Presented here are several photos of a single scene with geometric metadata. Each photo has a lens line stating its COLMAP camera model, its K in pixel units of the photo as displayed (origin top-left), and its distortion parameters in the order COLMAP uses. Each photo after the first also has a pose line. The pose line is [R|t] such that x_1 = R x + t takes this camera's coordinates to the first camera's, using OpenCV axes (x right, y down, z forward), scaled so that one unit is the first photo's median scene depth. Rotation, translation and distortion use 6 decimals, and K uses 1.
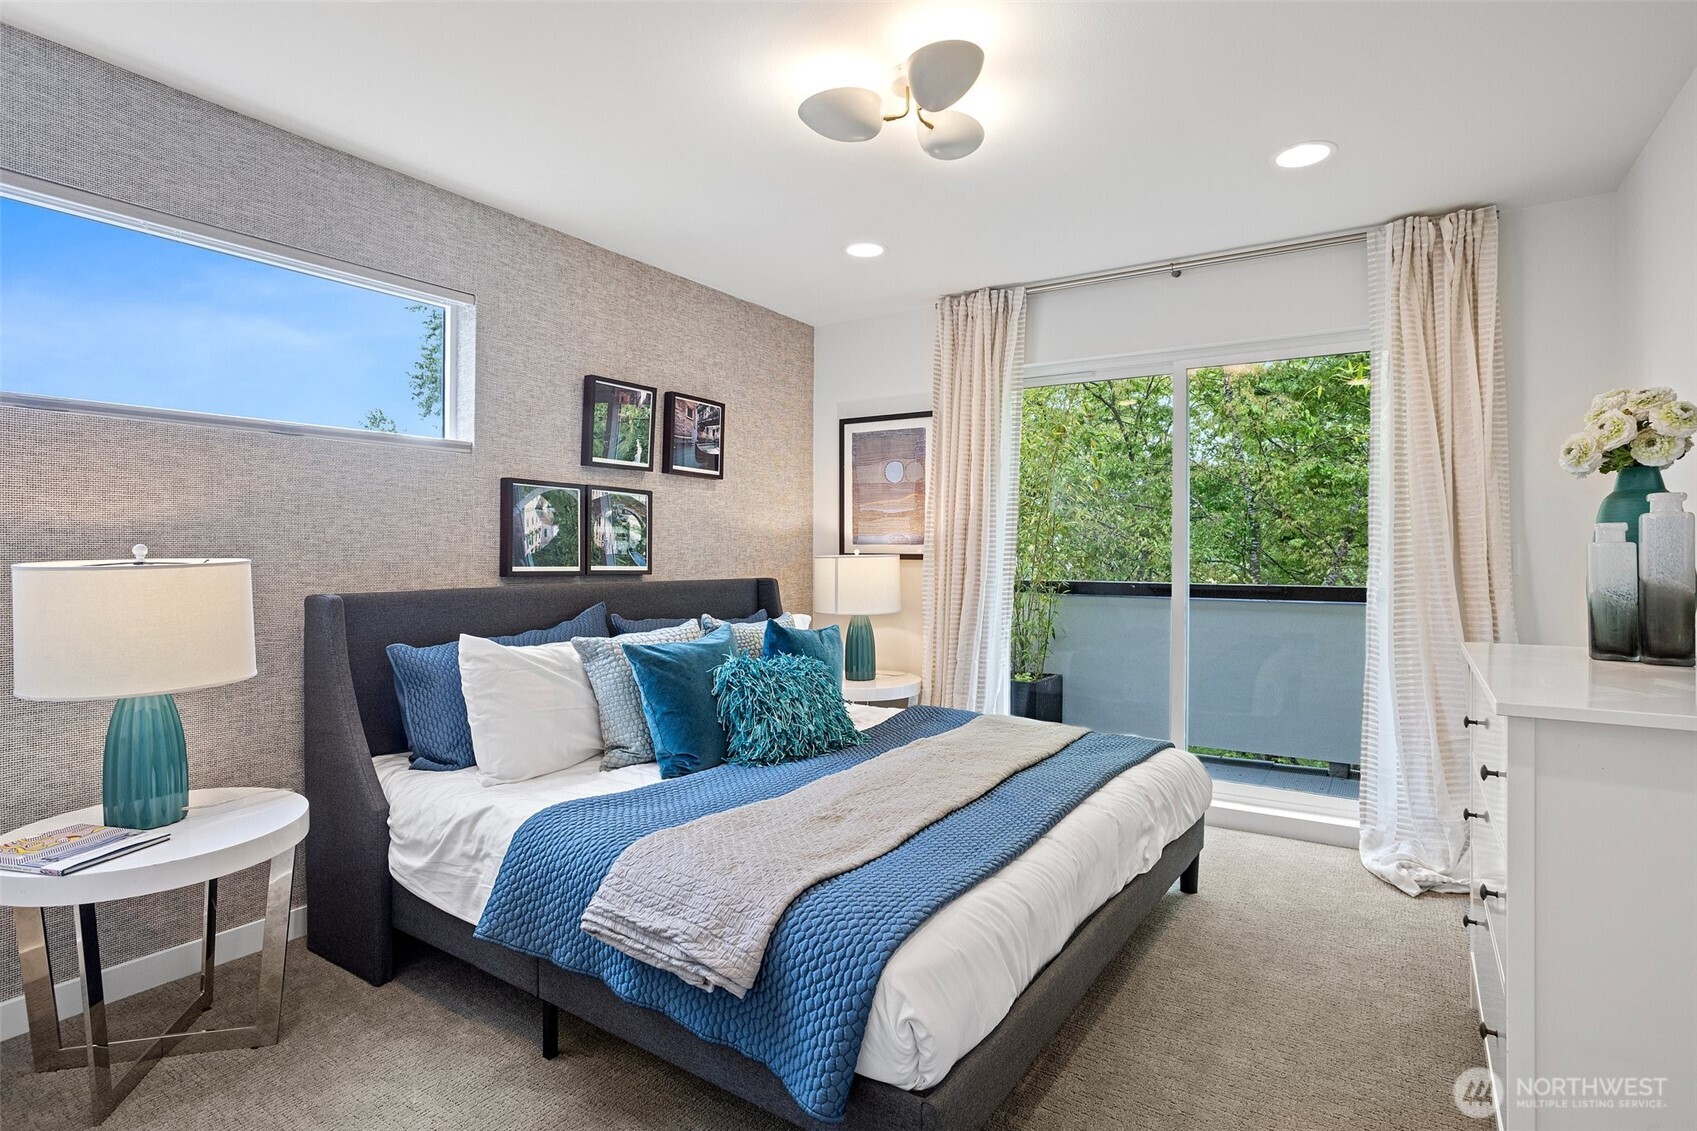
lens RADIAL K [[873.0, 0, 841.4], [0, 873.0, 553.9], [0, 0, 1]] dist [-0.012505, -0.000091]
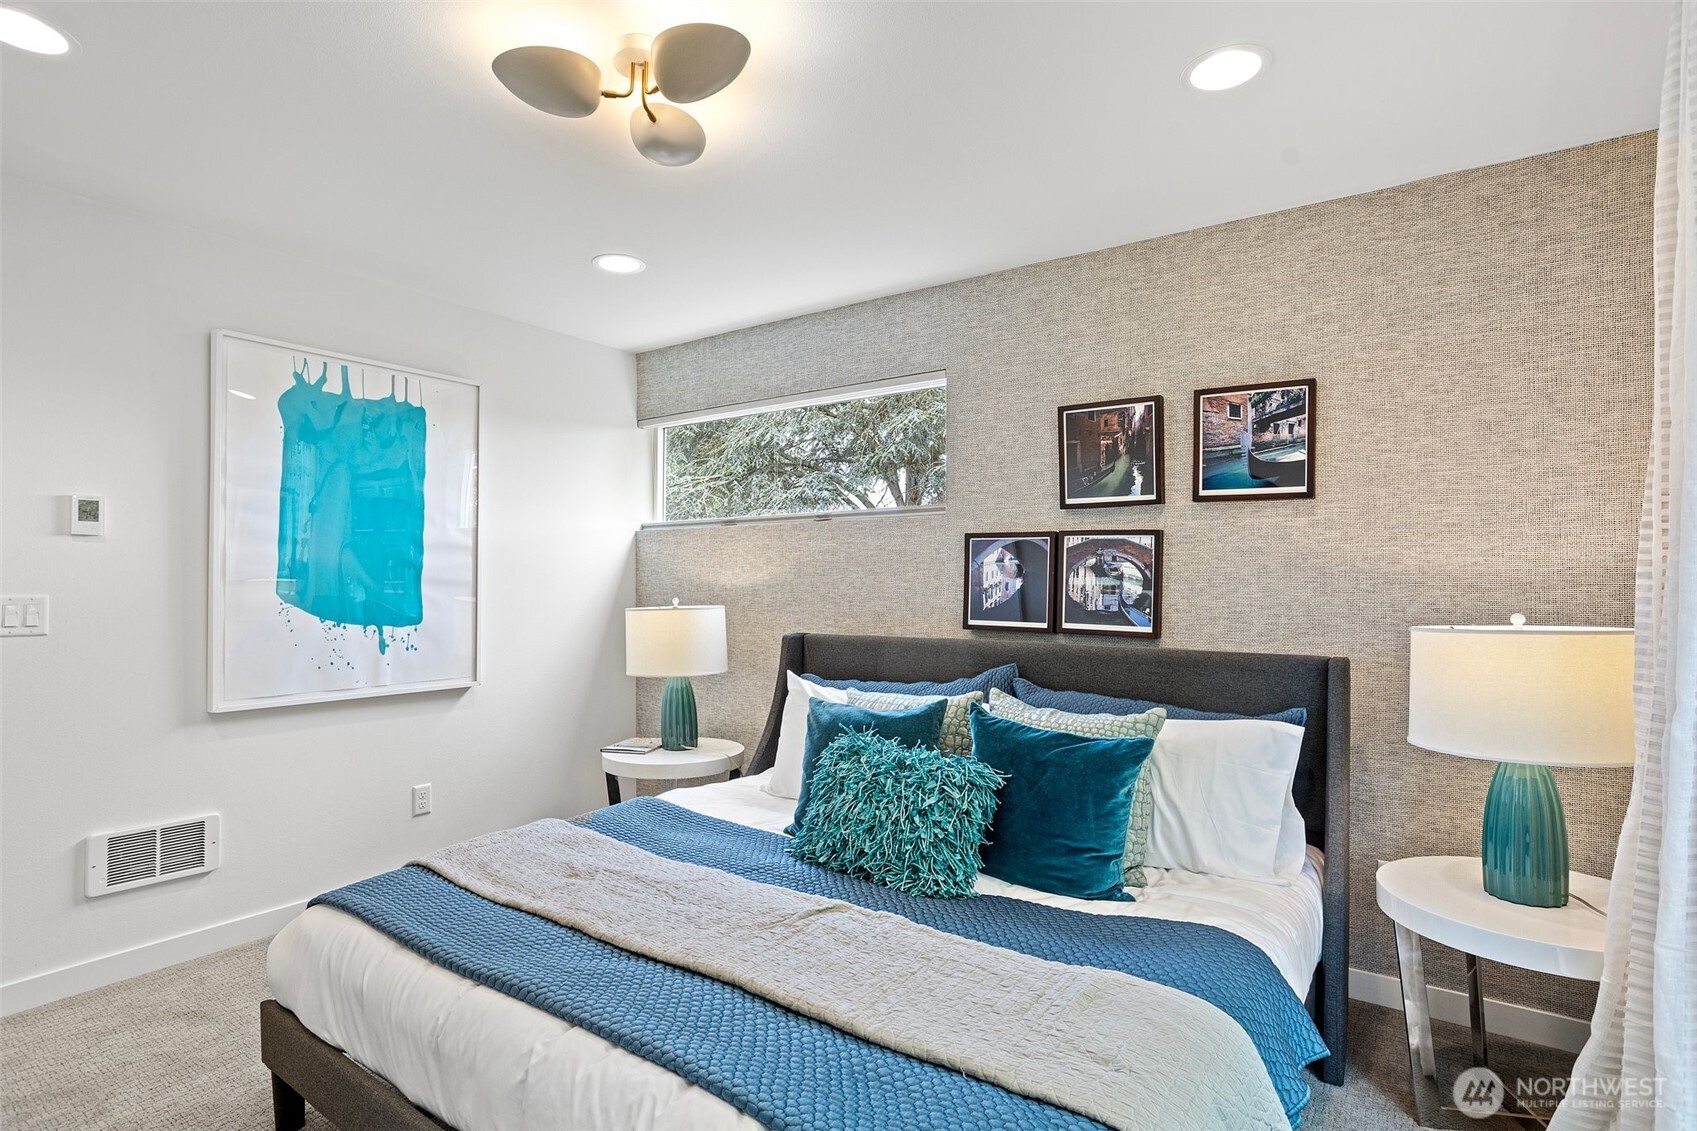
lens RADIAL K [[834.1, 0, 851.2], [0, 834.1, 616.1], [0, 0, 1]] dist [-0.000911, 0.000180]
pose [[0.018356, 0.011023, -0.999771, 0.524767], [-0.023324, 0.999672, 0.010593, 0.002914], [0.999559, 0.023124, 0.018607, 0.732790]]
